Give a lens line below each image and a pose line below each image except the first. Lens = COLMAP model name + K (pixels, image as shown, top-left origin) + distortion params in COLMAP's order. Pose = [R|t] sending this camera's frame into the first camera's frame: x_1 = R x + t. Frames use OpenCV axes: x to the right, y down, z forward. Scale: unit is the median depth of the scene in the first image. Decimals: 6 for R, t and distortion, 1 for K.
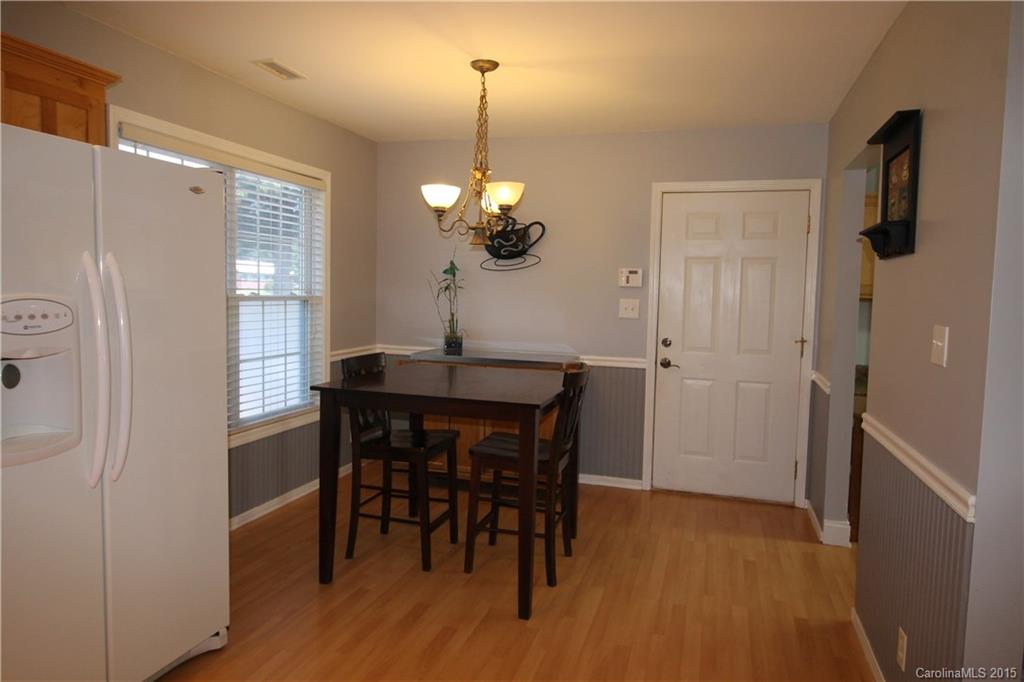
lens RADIAL K [[672.0, 0, 512.0], [0, 672.0, 341.0], [0, 0, 1]] dist [0.036244, -0.034224]
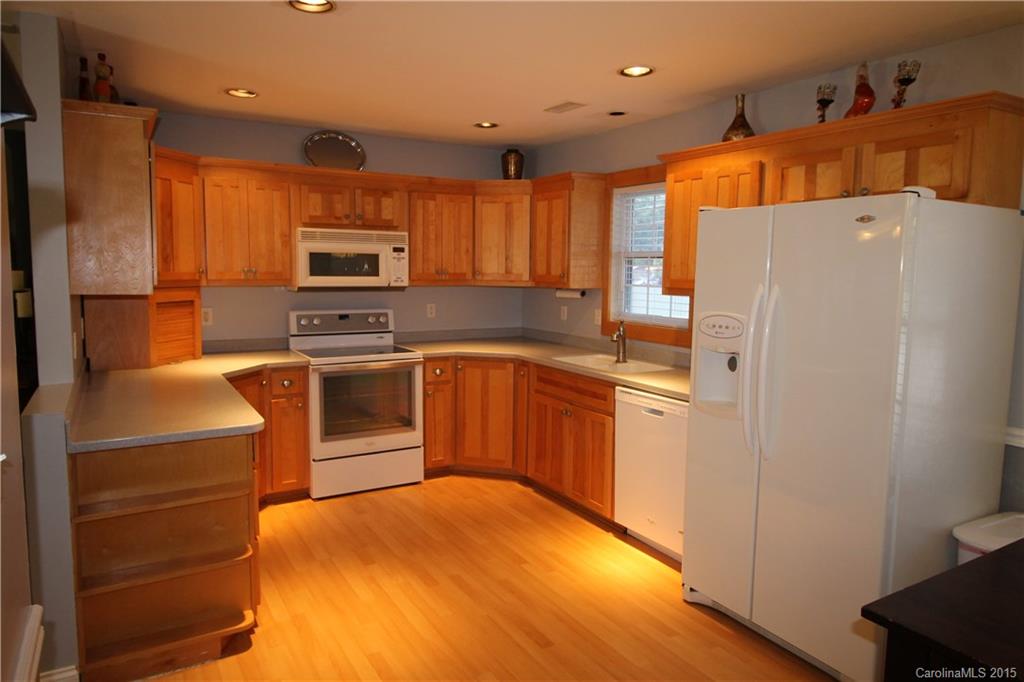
lens RADIAL K [[672.0, 0, 512.0], [0, 672.0, 341.0], [0, 0, 1]] dist [0.036244, -0.034224]
pose [[-0.666666, 0.050276, -0.743659, 0.739935], [-0.082571, 0.986600, 0.140722, -0.169813], [0.740769, 0.155219, -0.653581, 1.533821]]
